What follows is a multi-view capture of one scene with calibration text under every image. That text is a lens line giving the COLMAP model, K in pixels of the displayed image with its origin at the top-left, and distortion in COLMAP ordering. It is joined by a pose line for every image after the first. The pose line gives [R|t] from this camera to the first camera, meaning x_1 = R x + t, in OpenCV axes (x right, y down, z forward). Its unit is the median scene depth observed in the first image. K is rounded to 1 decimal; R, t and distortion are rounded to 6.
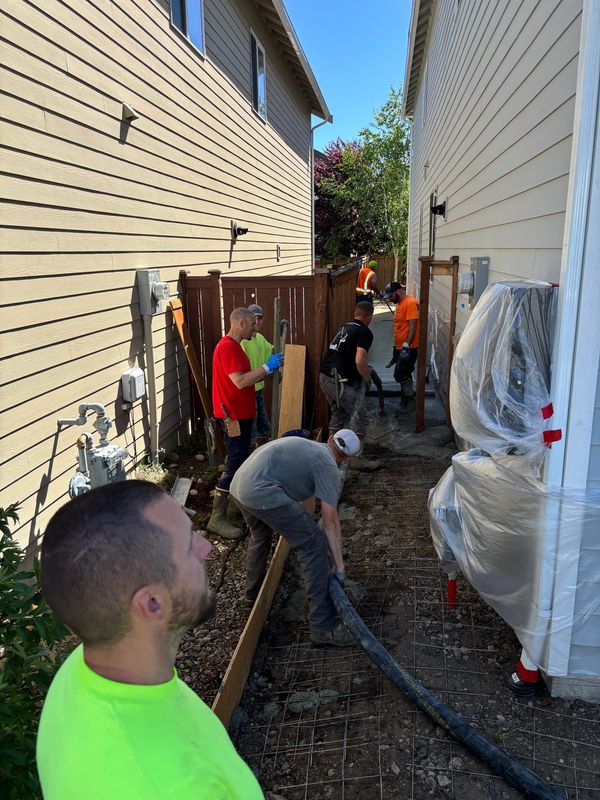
lens RADIAL K [[607.4, 0, 303.5], [0, 607.4, 398.8], [0, 0, 1]] dist [0.040738, -0.041679]
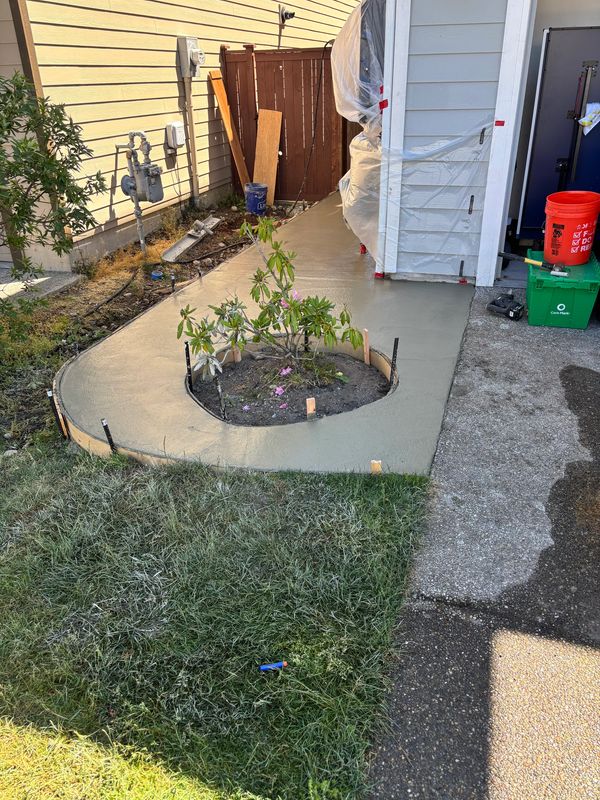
lens RADIAL K [[607.4, 0, 303.5], [0, 607.4, 403.1], [0, 0, 1]] dist [0.040738, -0.041679]
pose [[0.986096, 0.071388, -0.150059, 0.244739], [-0.031418, 0.966826, 0.253496, 0.206215], [0.163178, -0.245256, 0.955627, -0.378752]]
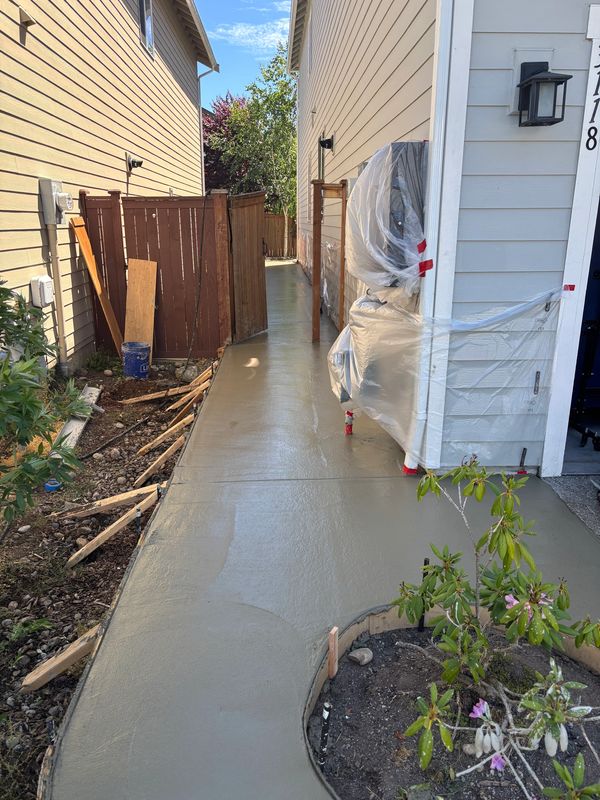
lens RADIAL K [[607.4, 0, 291.5], [0, 607.4, 400.2], [0, 0, 1]] dist [0.040738, -0.041679]
pose [[0.987333, -0.034392, 0.154887, -0.032071], [0.027365, 0.998507, 0.047270, 0.131991], [-0.156281, -0.042433, 0.986801, -0.096510]]
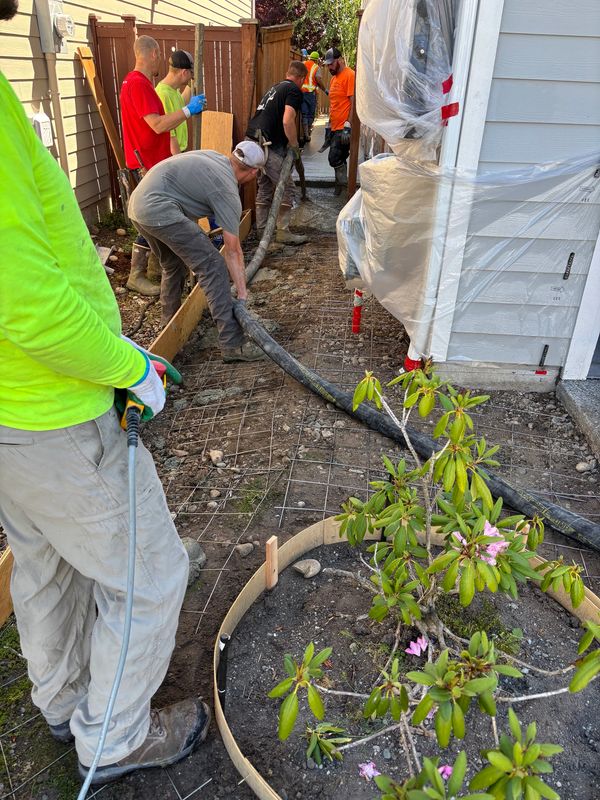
lens RADIAL K [[607.4, 0, 304.7], [0, 607.4, 400.7], [0, 0, 1]] dist [0.040738, -0.041679]
pose [[0.995887, 0.004465, 0.090498, 0.040725], [-0.026888, 0.968358, 0.248111, 0.136322], [-0.086526, -0.249524, 0.964495, -0.030630]]
